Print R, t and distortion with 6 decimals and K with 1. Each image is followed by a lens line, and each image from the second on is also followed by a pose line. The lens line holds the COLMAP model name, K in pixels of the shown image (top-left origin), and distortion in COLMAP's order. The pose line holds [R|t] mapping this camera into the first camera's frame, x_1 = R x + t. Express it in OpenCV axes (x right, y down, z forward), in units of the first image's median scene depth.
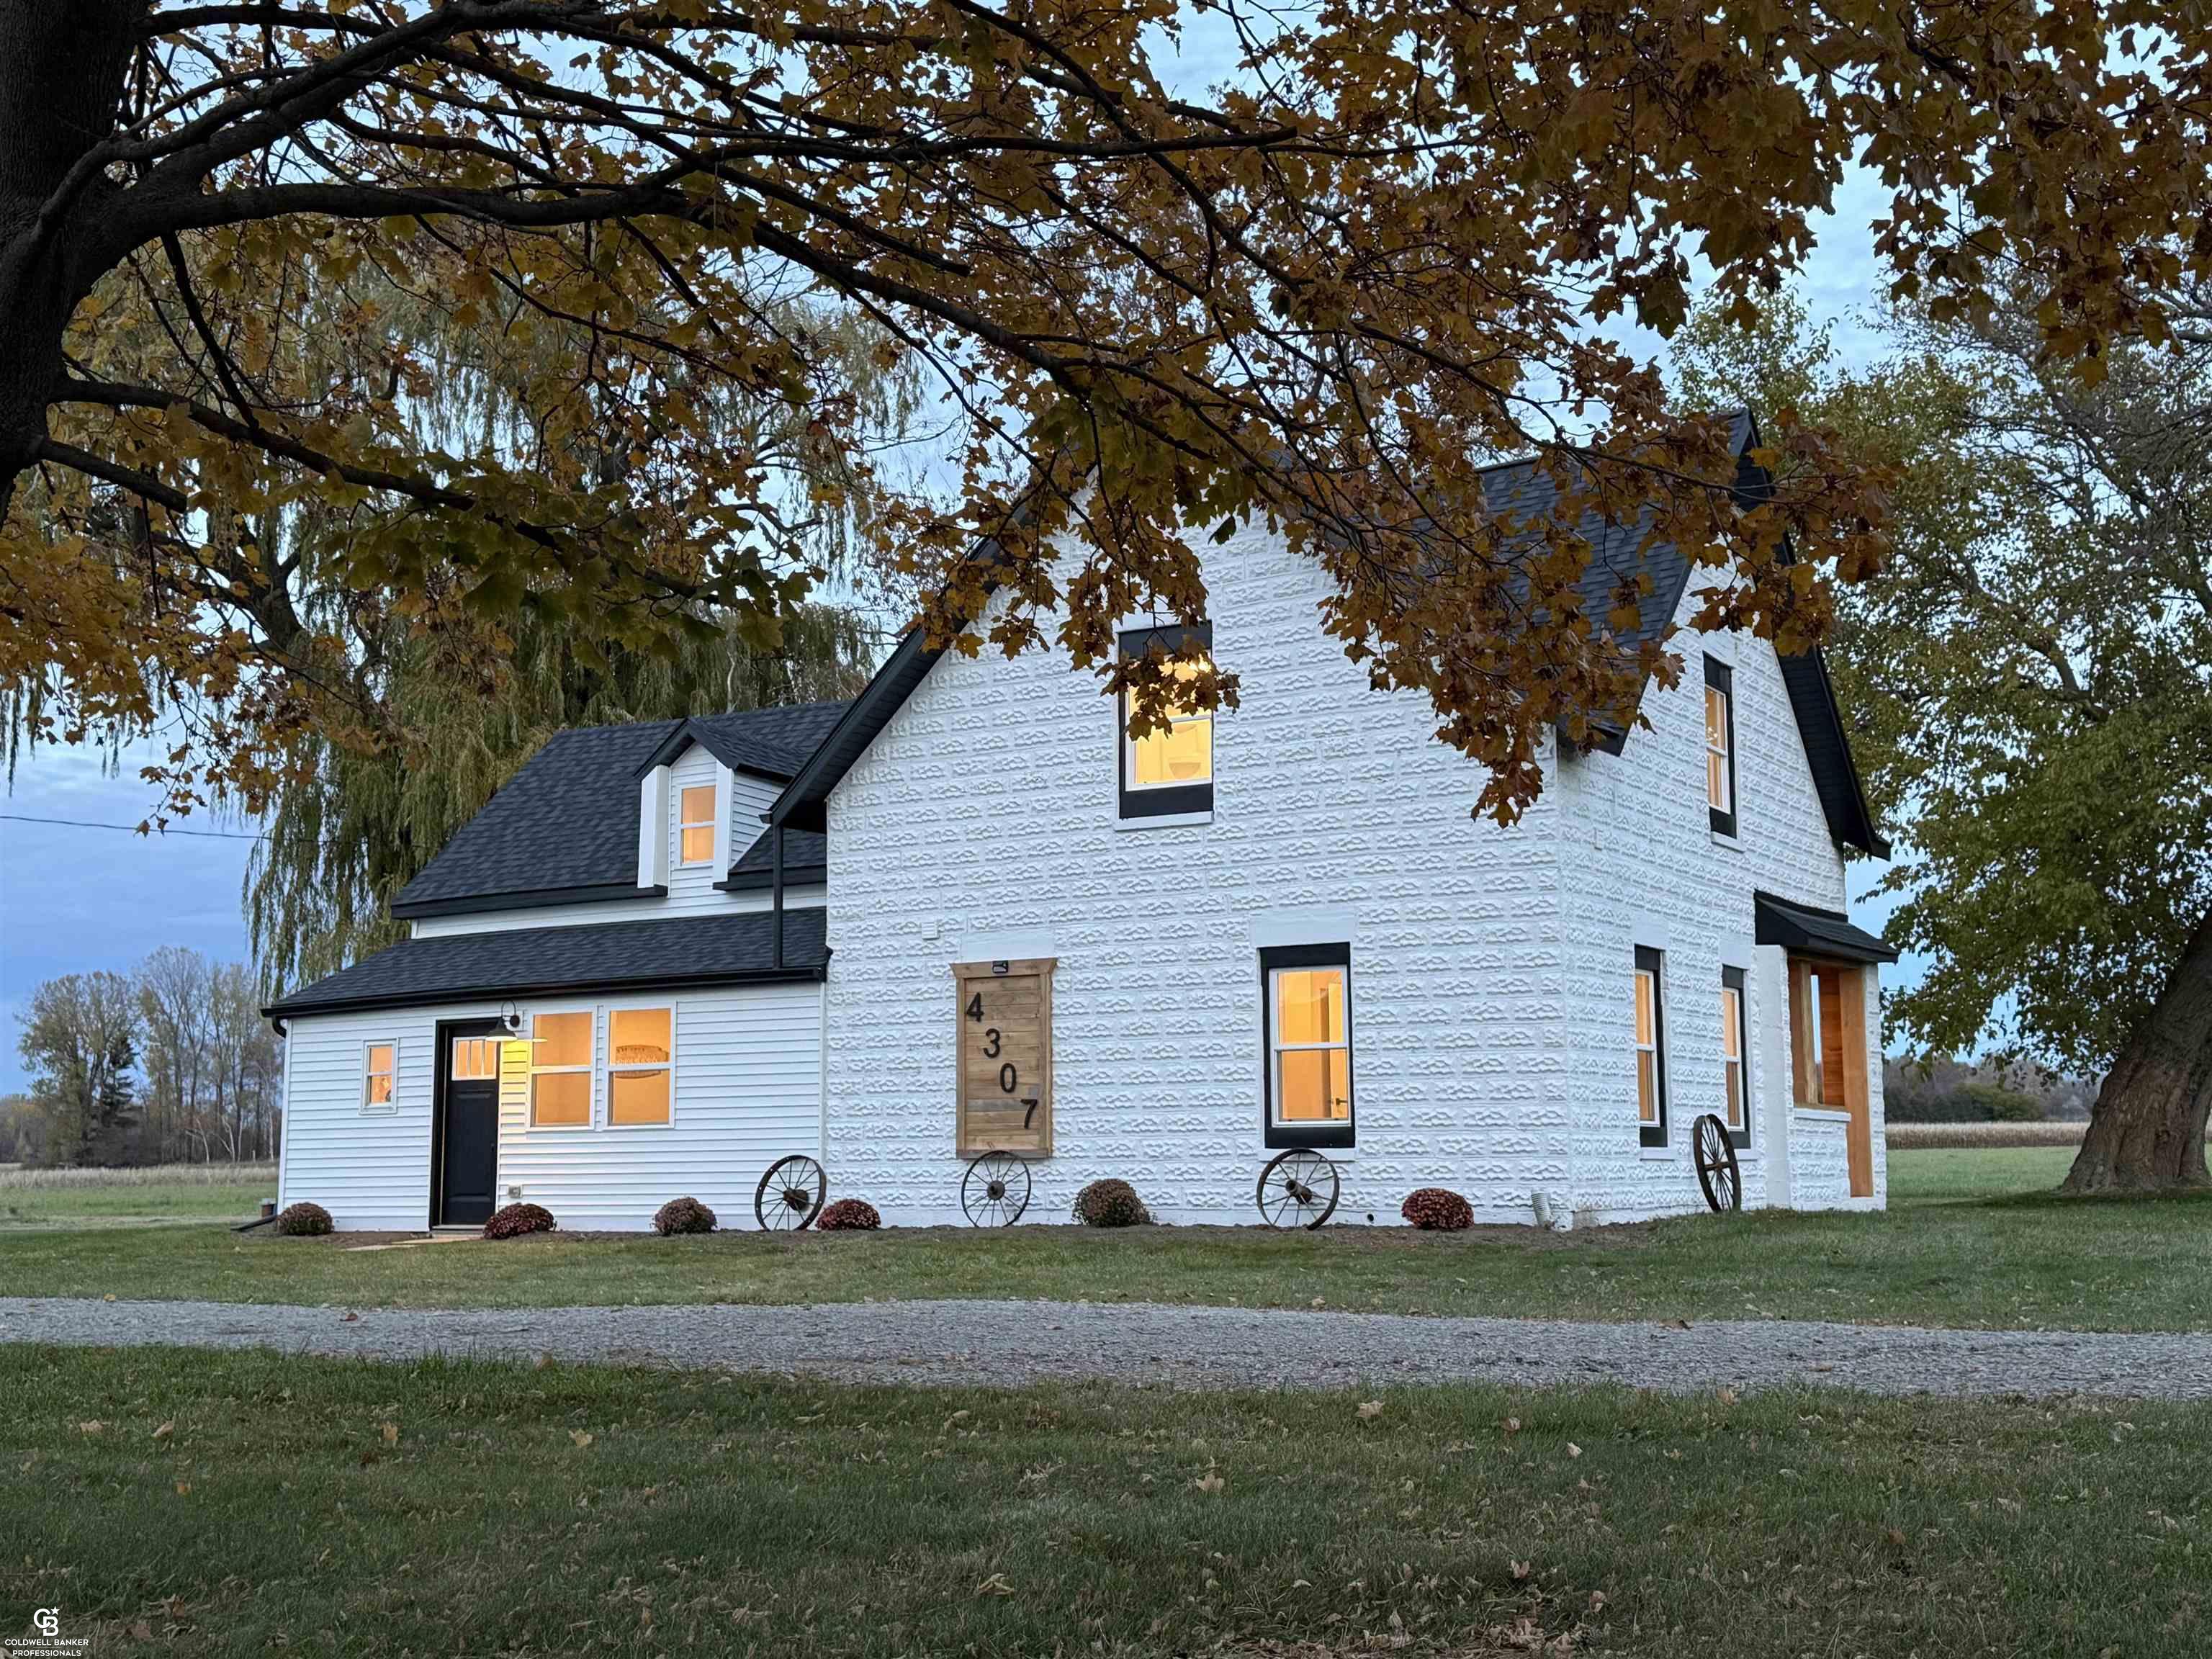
lens RADIAL K [[2502.3, 0, 1106.0], [0, 2502.3, 829.5], [0, 0, 1]] dist [0.142603, 0.002436]
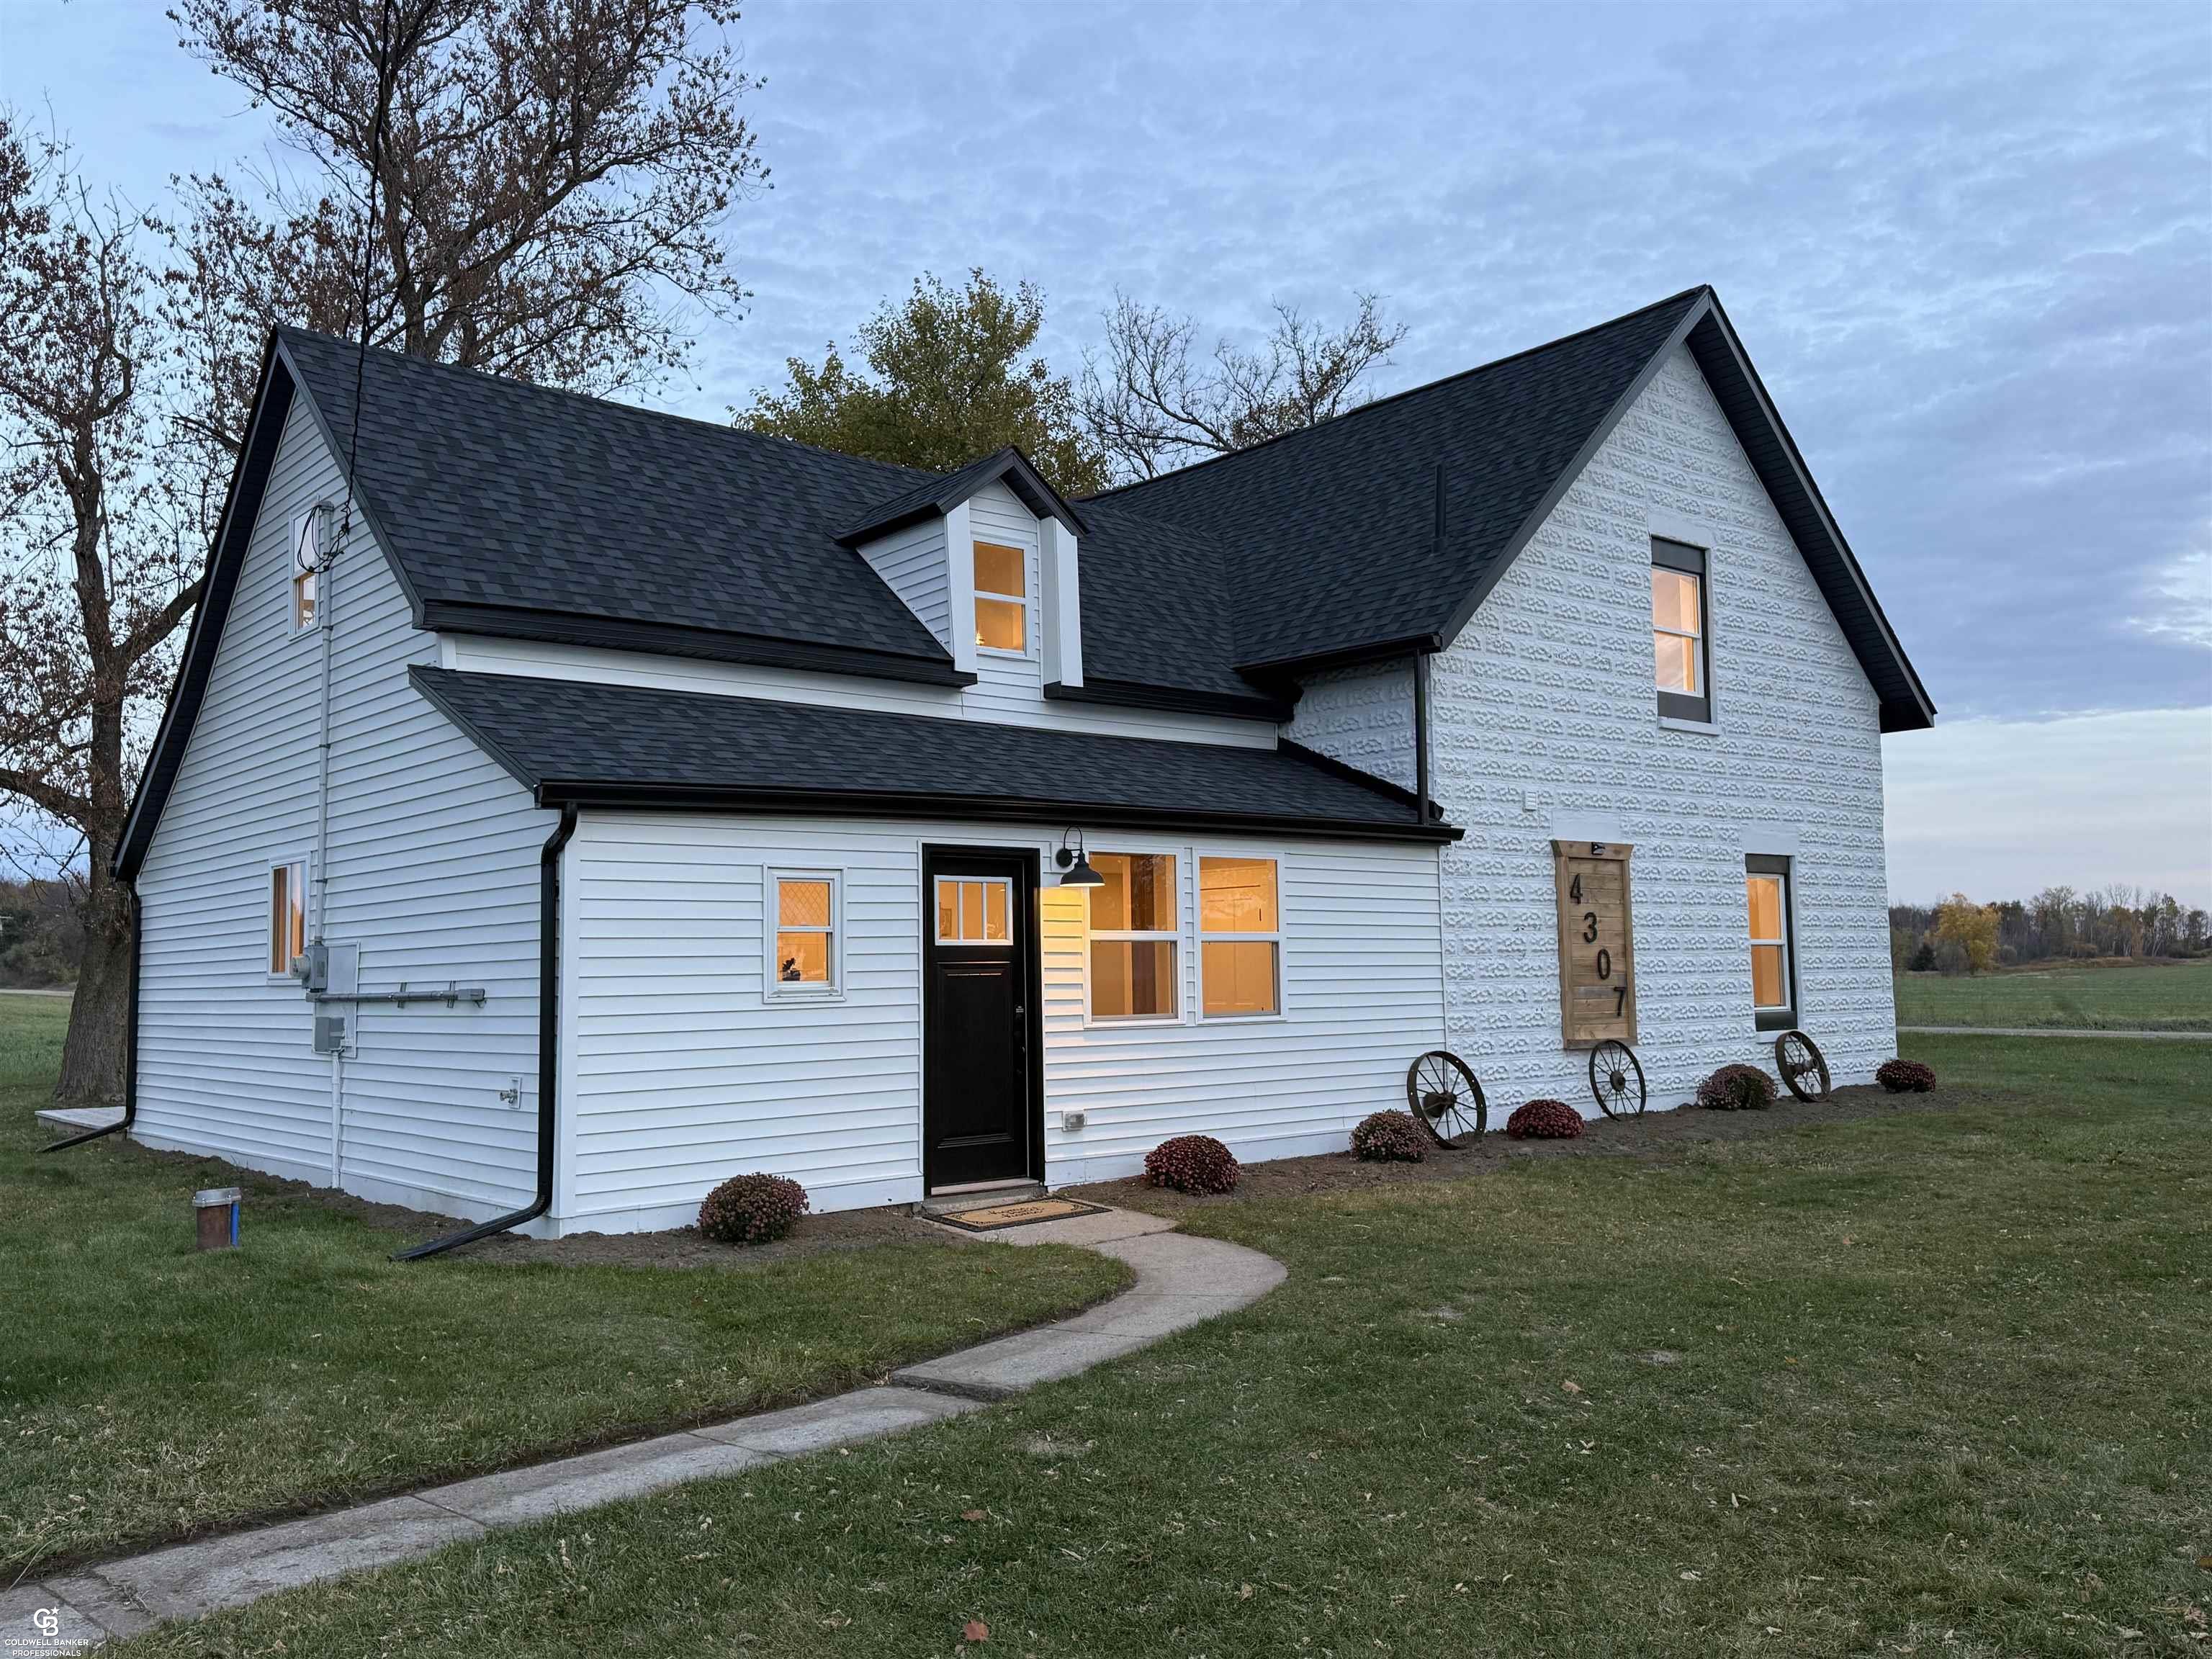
lens RADIAL K [[1764.5, 0, 1106.0], [0, 1764.5, 829.5], [0, 0, 1]] dist [0.104485, -0.001735]
pose [[0.310818, 0.080585, 0.947047, -0.742417], [-0.112017, 0.992561, -0.047694, 0.100554], [-0.943845, -0.091261, 0.317533, 0.956183]]
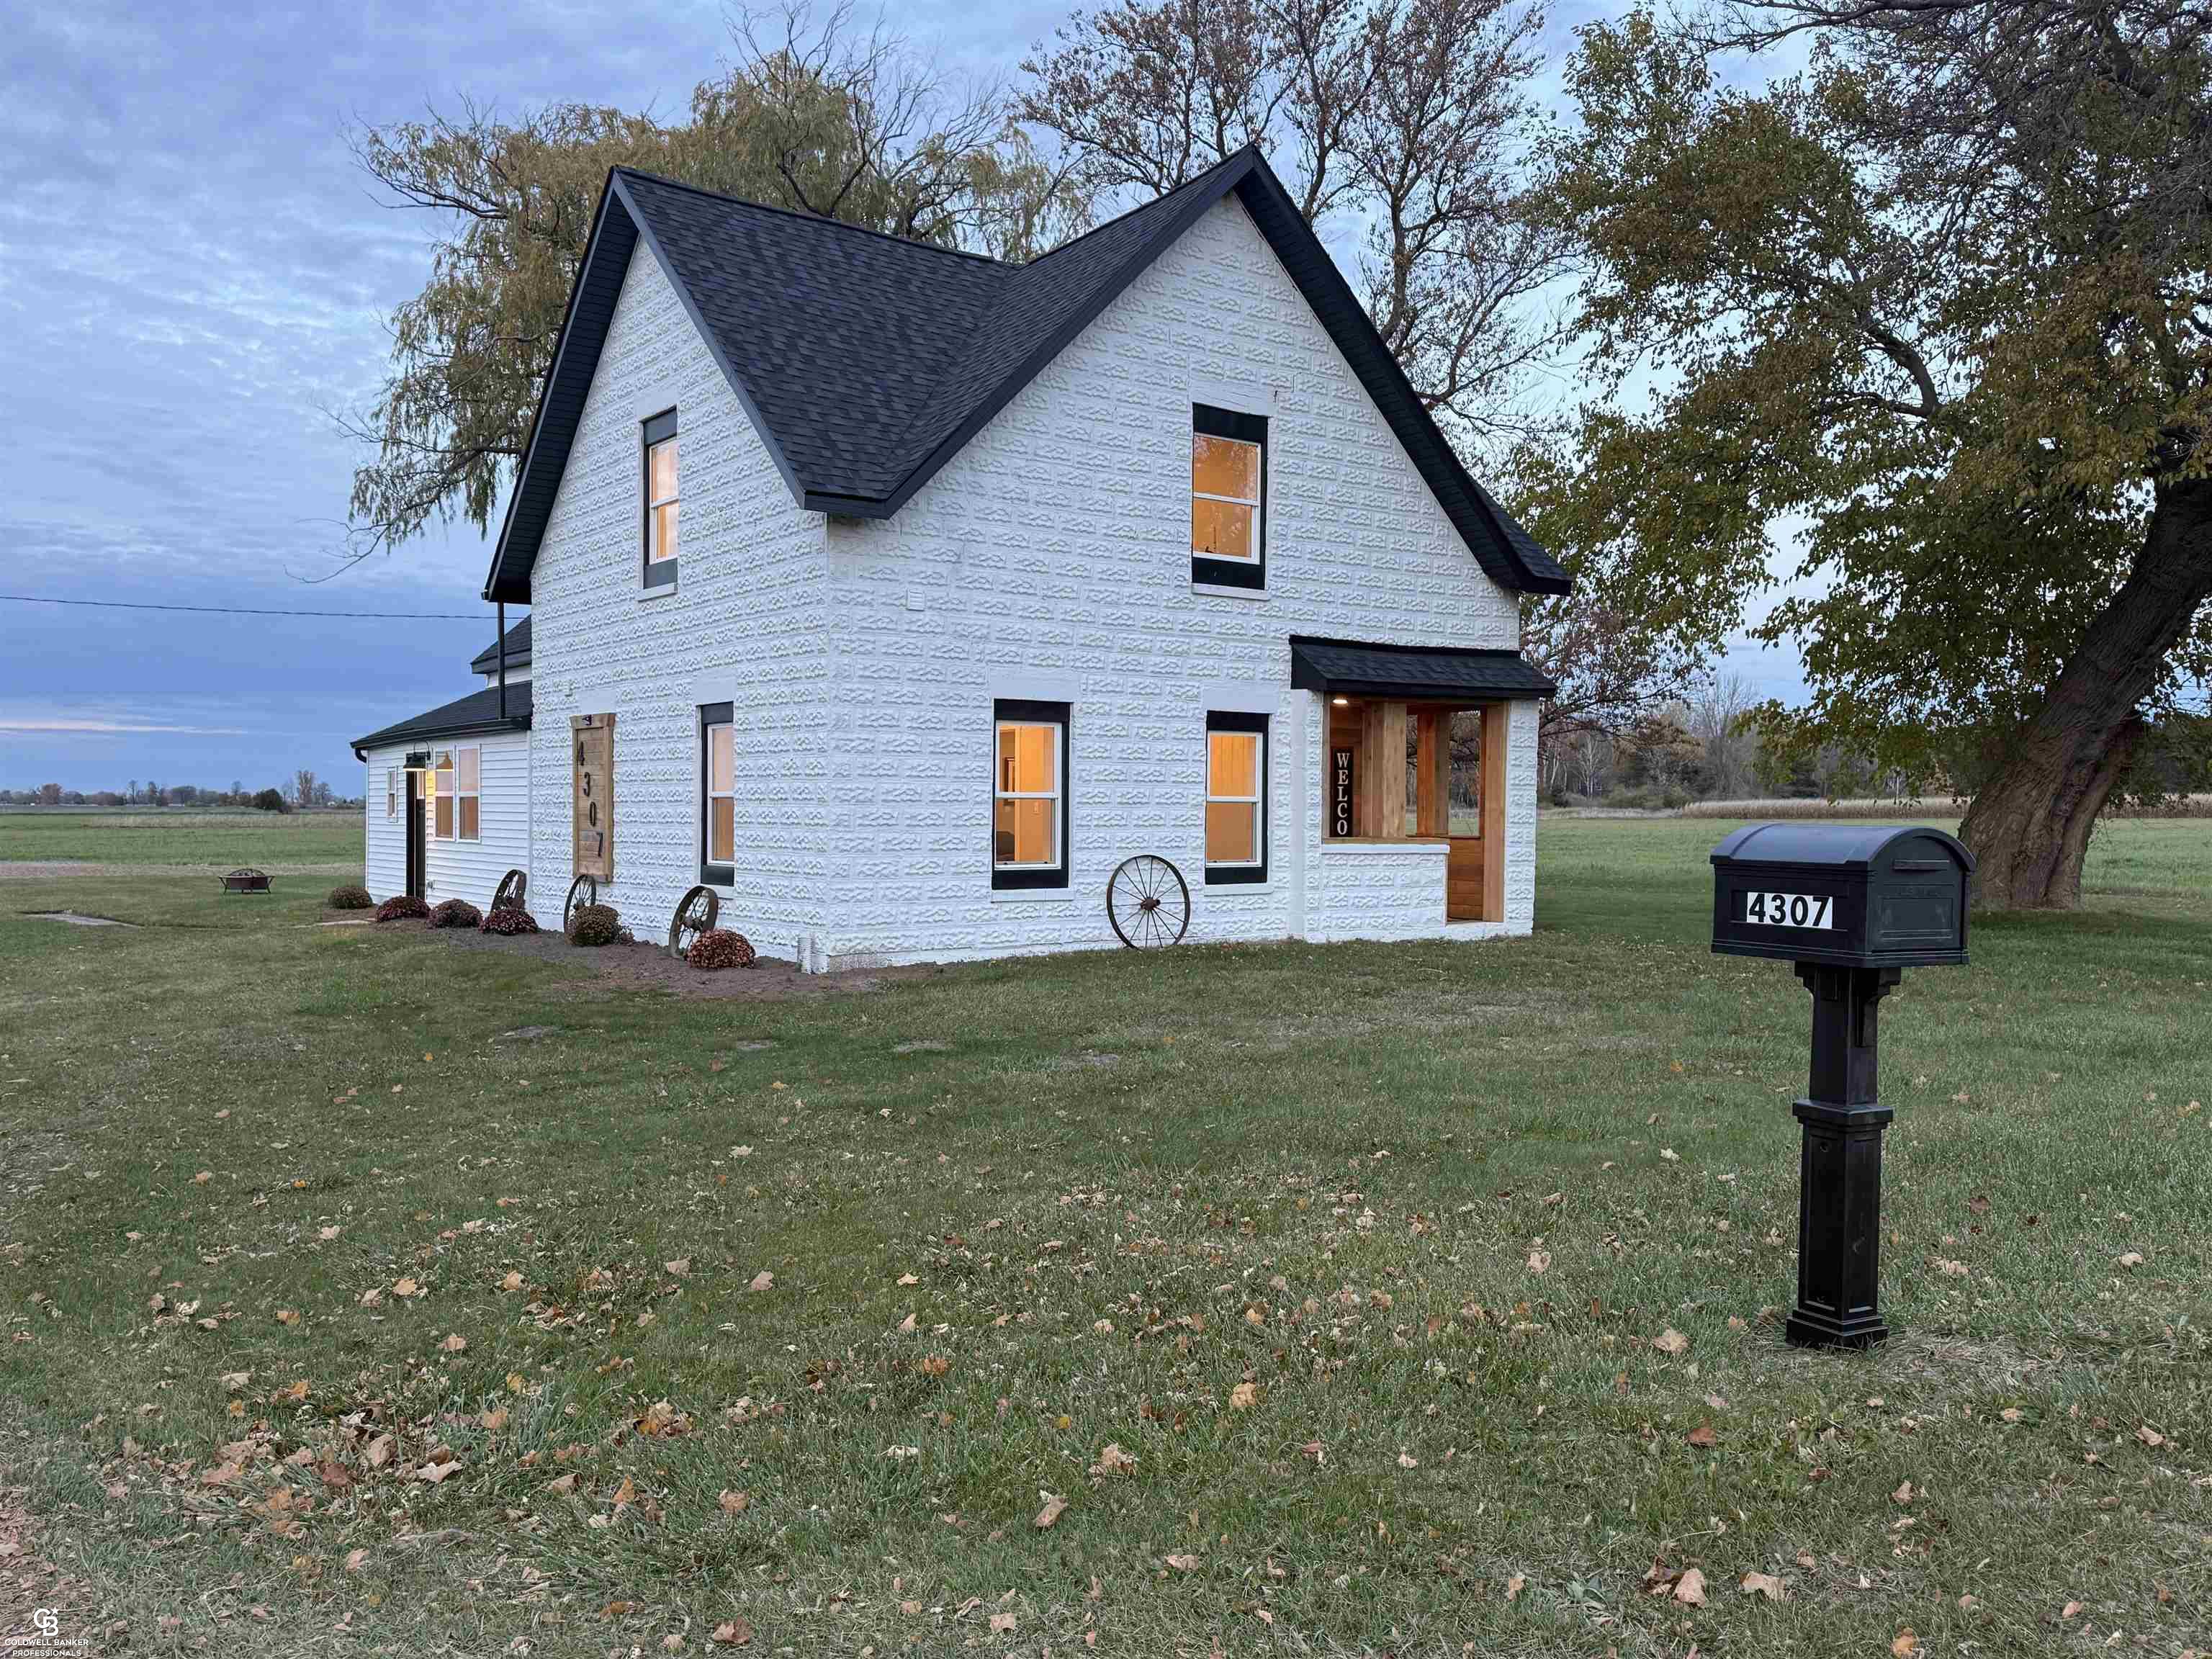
lens RADIAL K [[1778.9, 0, 1106.0], [0, 1778.9, 829.5], [0, 0, 1]] dist [0.182033, -0.363970]
pose [[0.922900, 0.016722, -0.384677, 0.505492], [0.038384, 0.990084, 0.135128, 0.000722], [0.383122, -0.139475, 0.913107, 0.311938]]
